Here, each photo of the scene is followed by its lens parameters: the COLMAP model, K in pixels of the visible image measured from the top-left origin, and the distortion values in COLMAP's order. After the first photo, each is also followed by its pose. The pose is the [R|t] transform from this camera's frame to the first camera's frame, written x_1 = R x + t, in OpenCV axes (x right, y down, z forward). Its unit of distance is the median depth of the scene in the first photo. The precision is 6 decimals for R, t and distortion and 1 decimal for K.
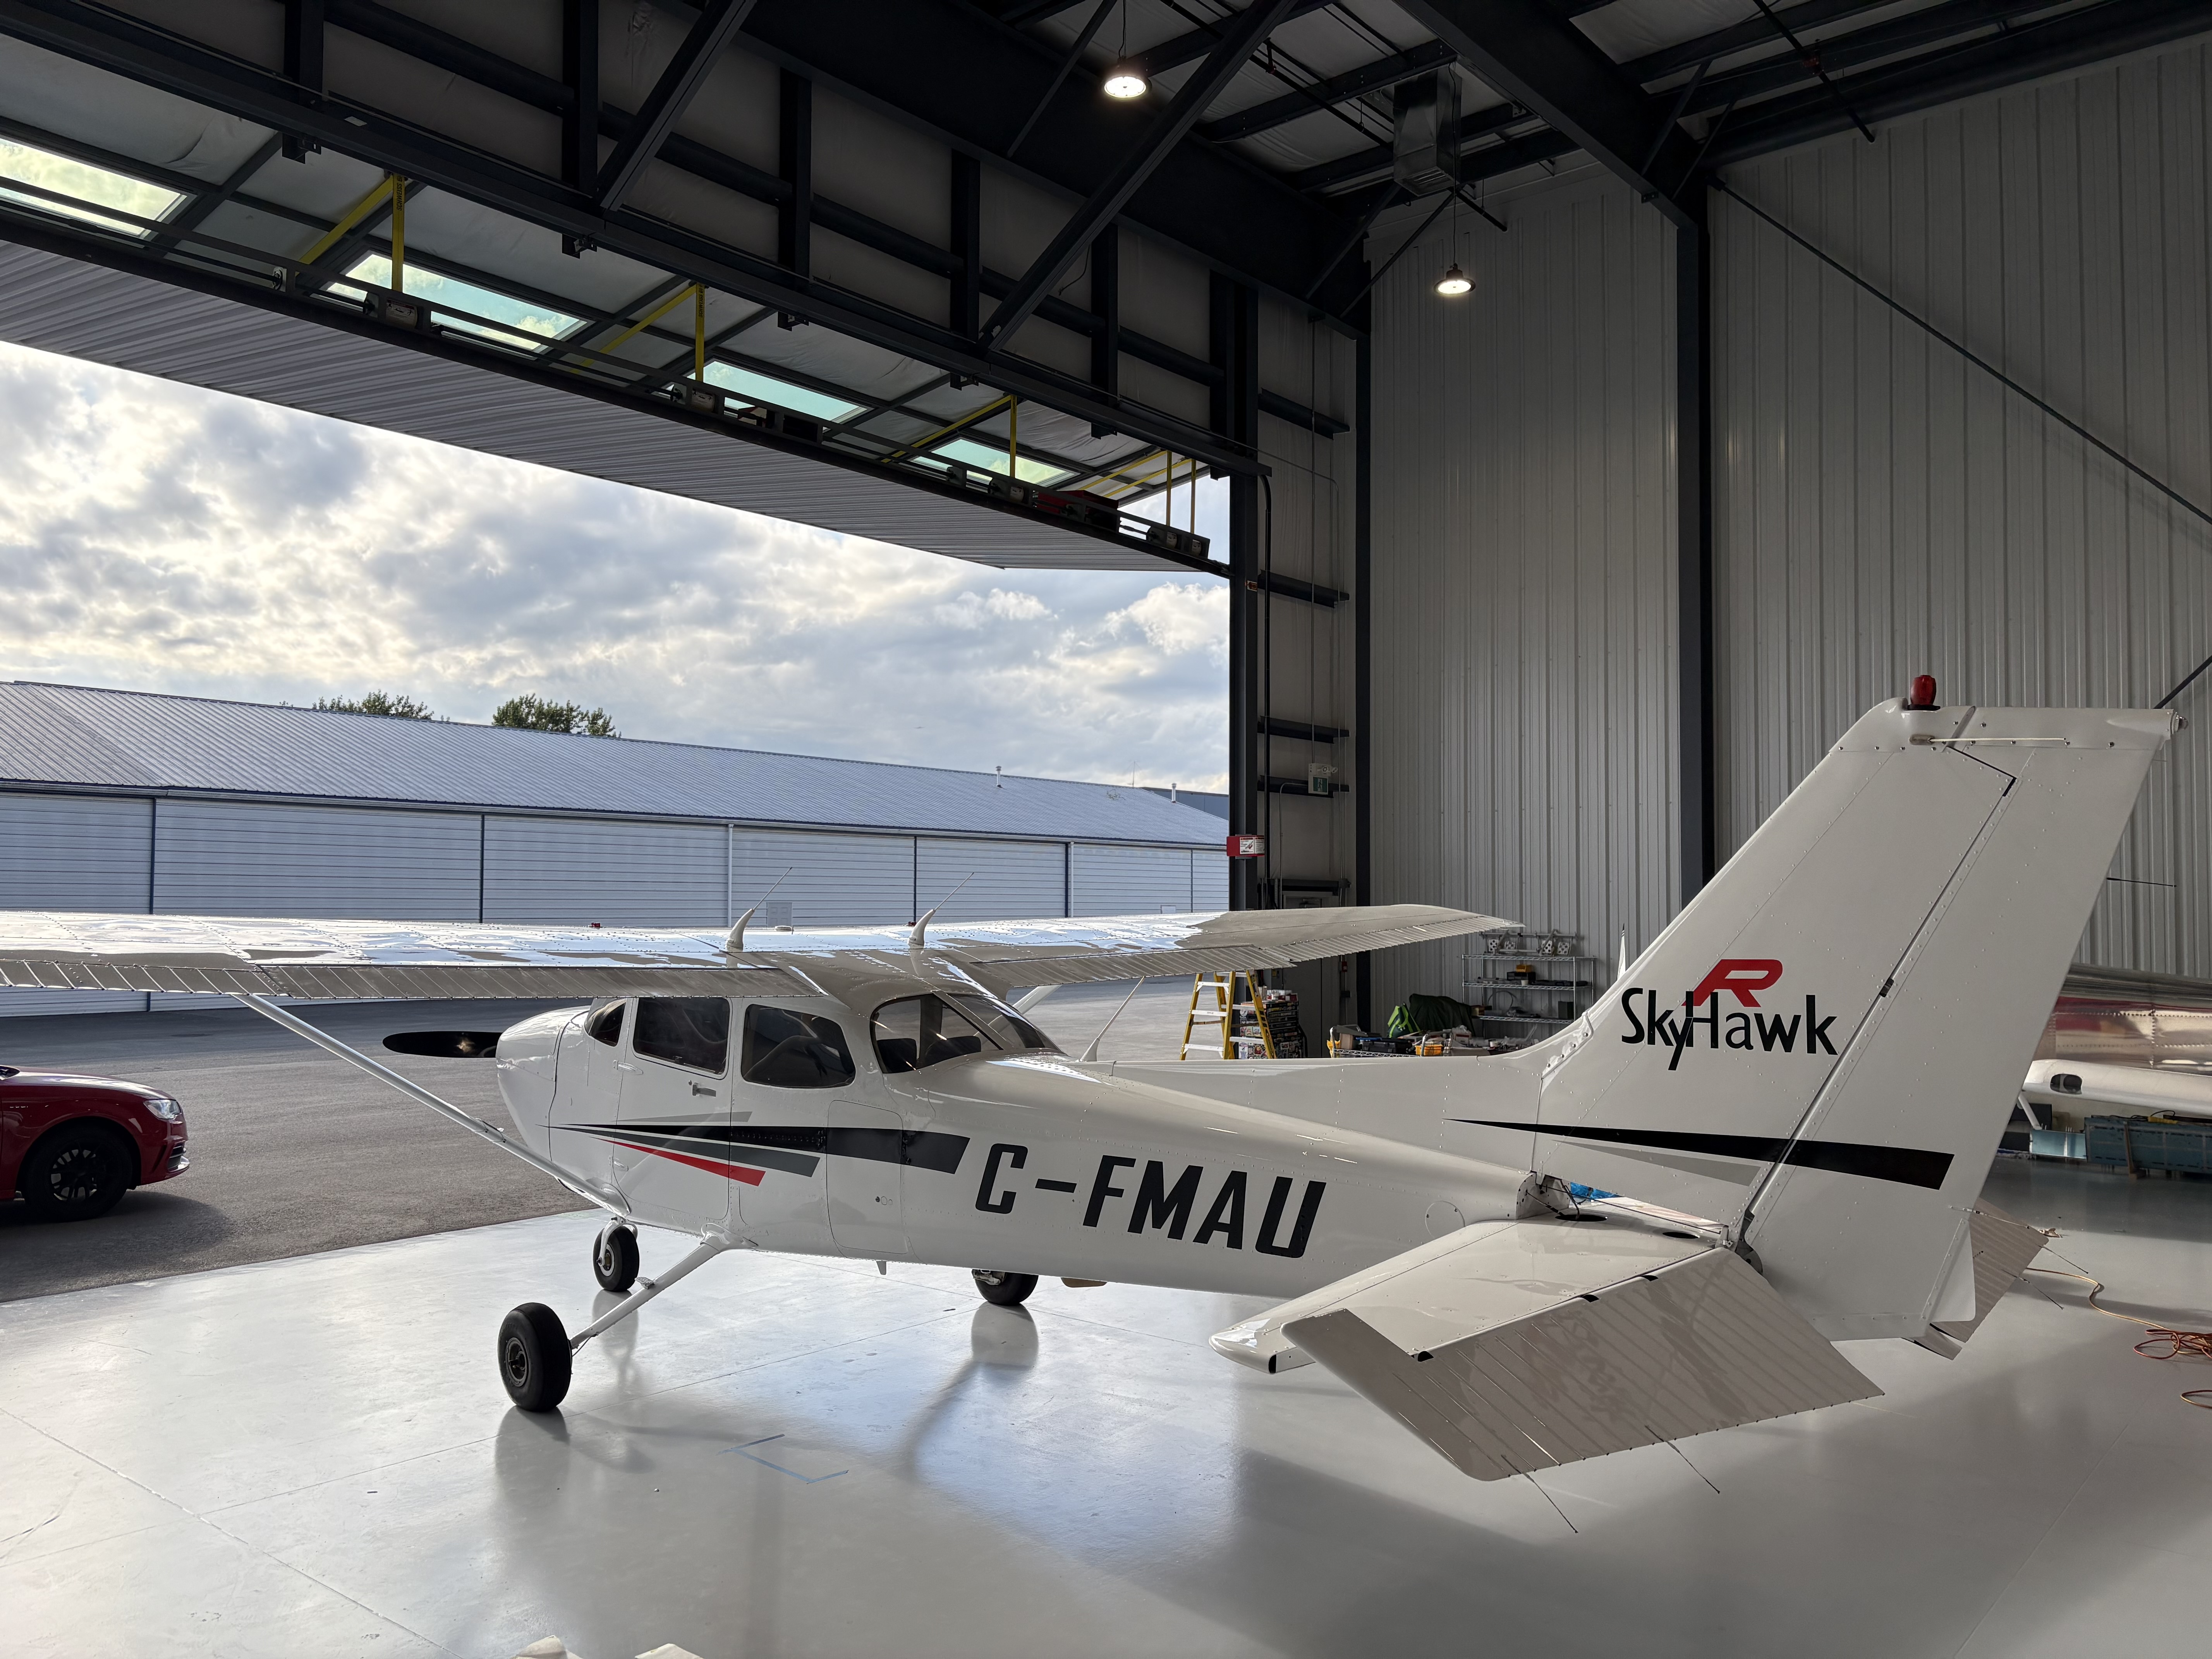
lens RADIAL K [[1689.5, 0, 1106.0], [0, 1689.5, 829.5], [0, 0, 1]] dist [0.078711, 0.000523]
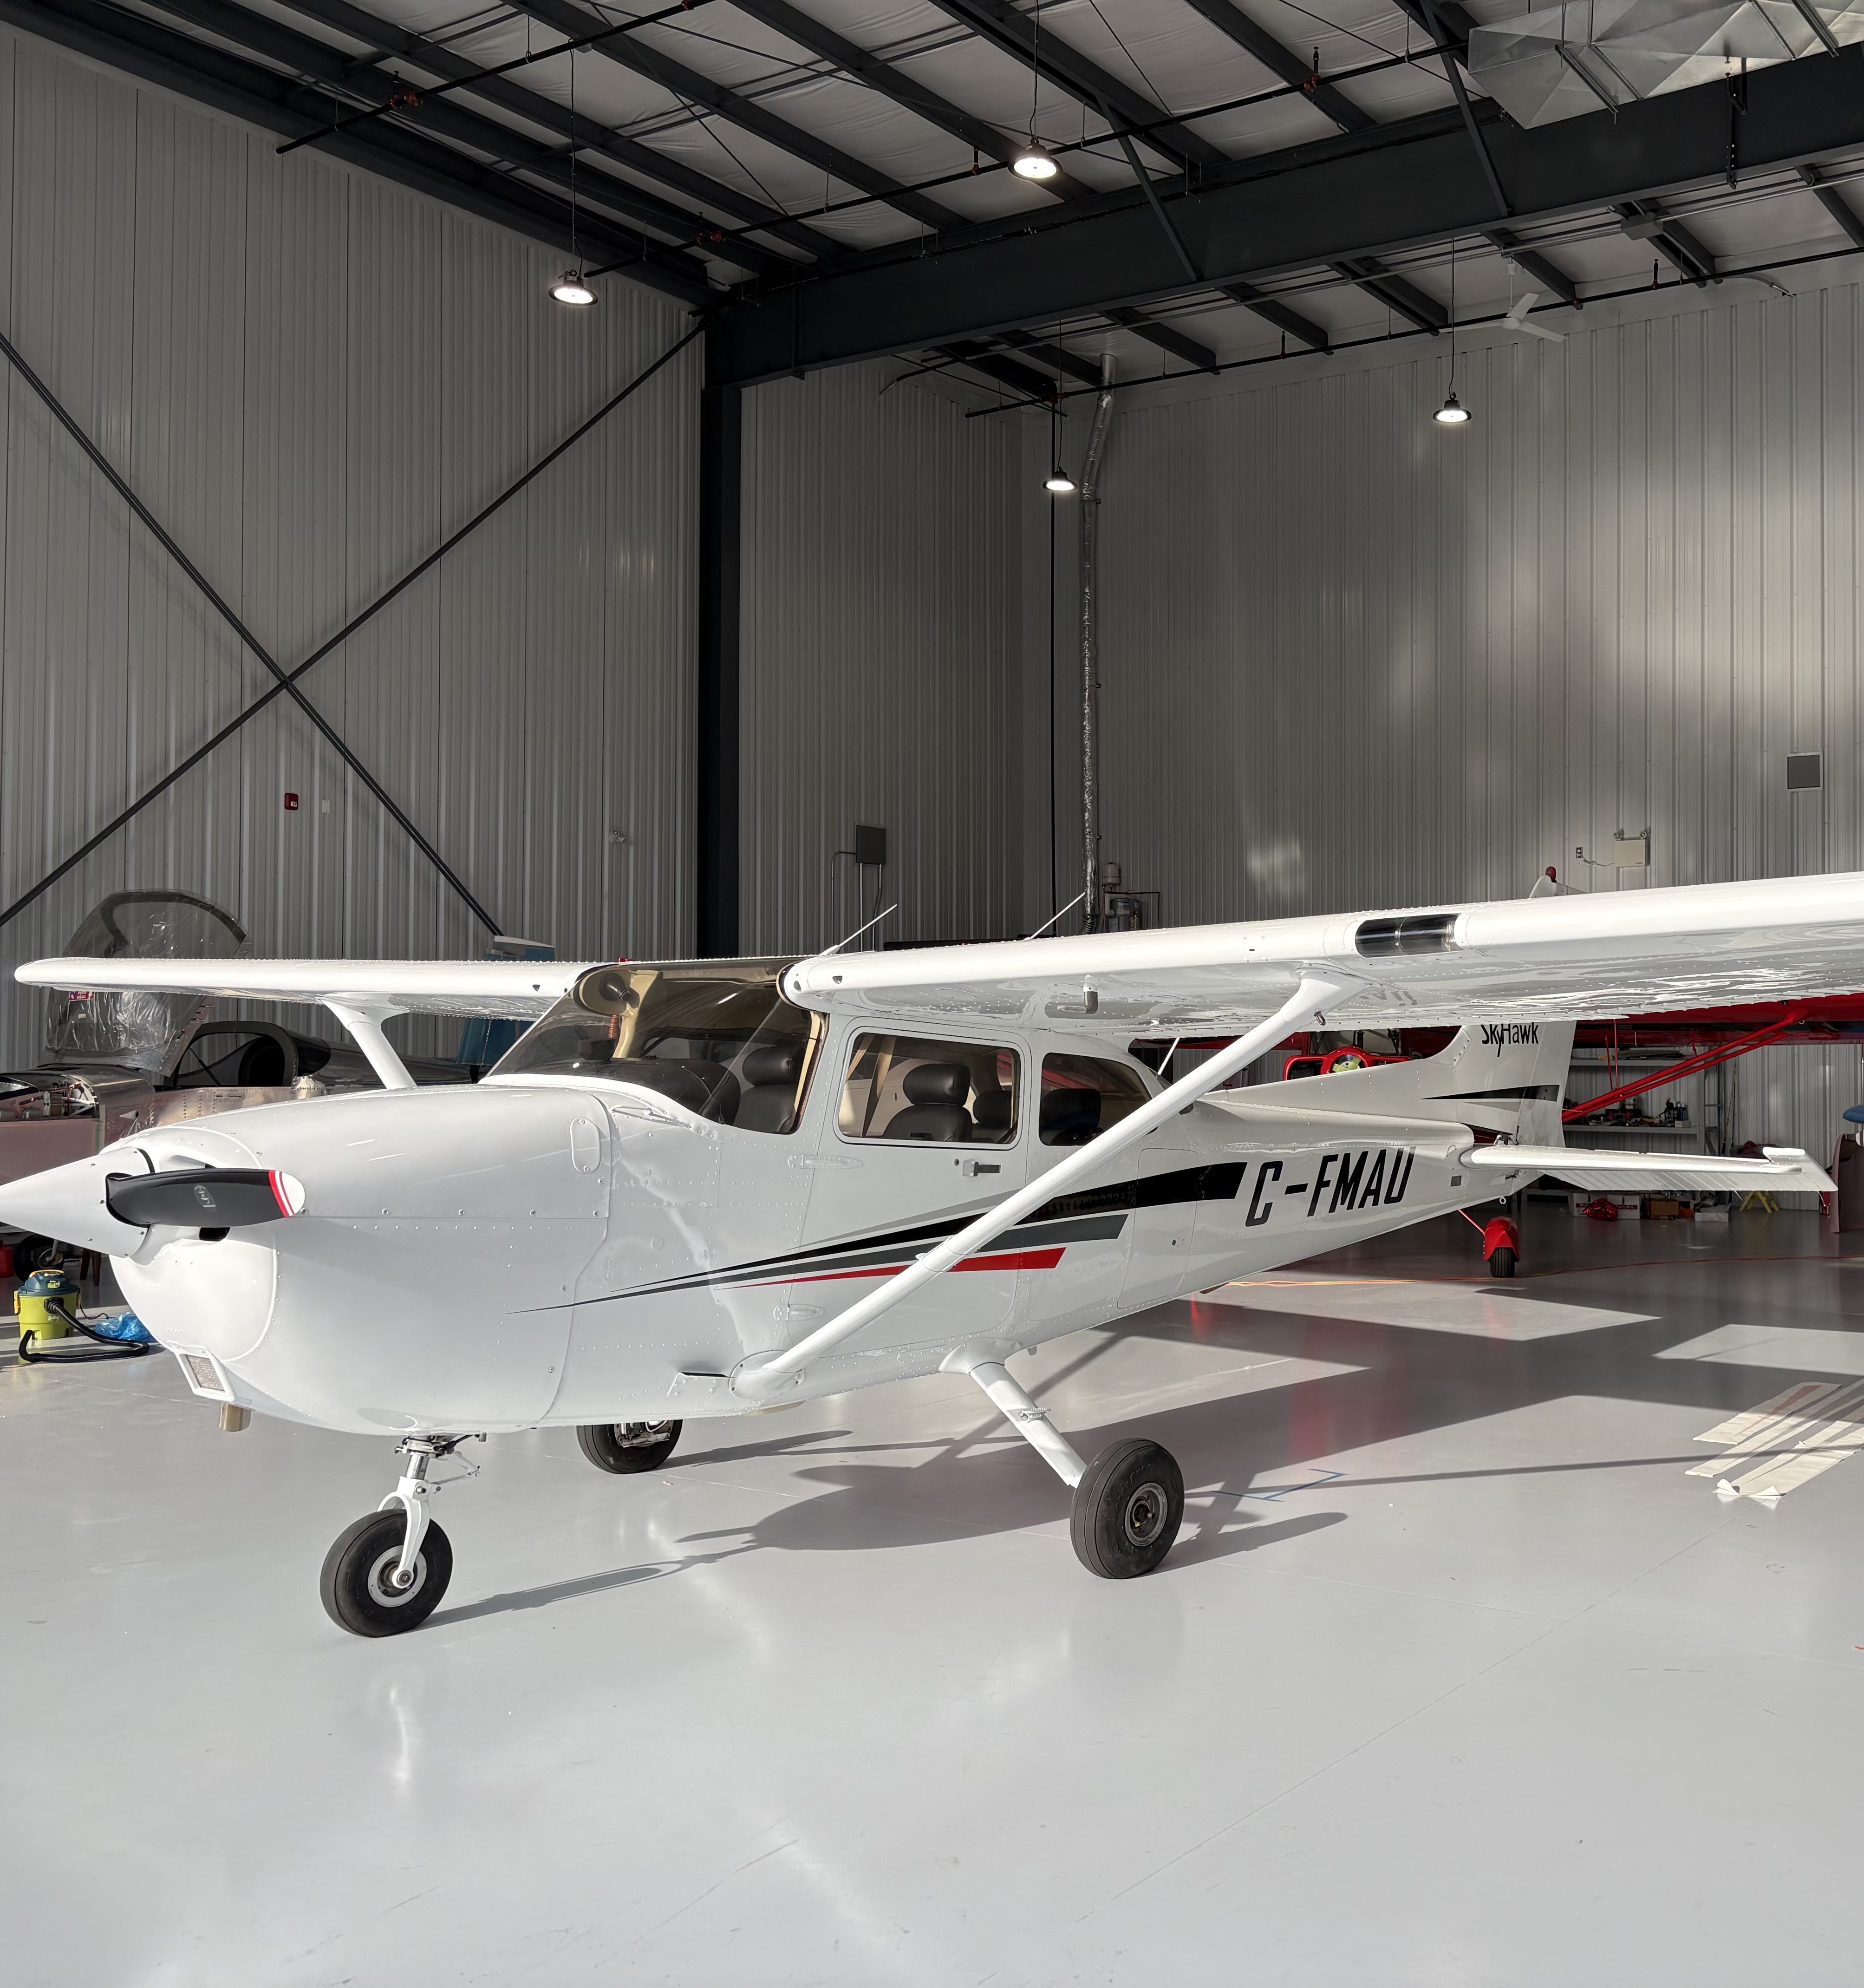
lens RADIAL K [[2168.0, 0, 932.0], [0, 2168.0, 994.0], [0, 0, 1]] dist [0.005526, 0.015943]
pose [[-0.079145, 0.024437, 0.996564, -1.552215], [-0.047798, 0.998457, -0.028279, 0.131489], [-0.995717, -0.049872, -0.077855, 1.404088]]
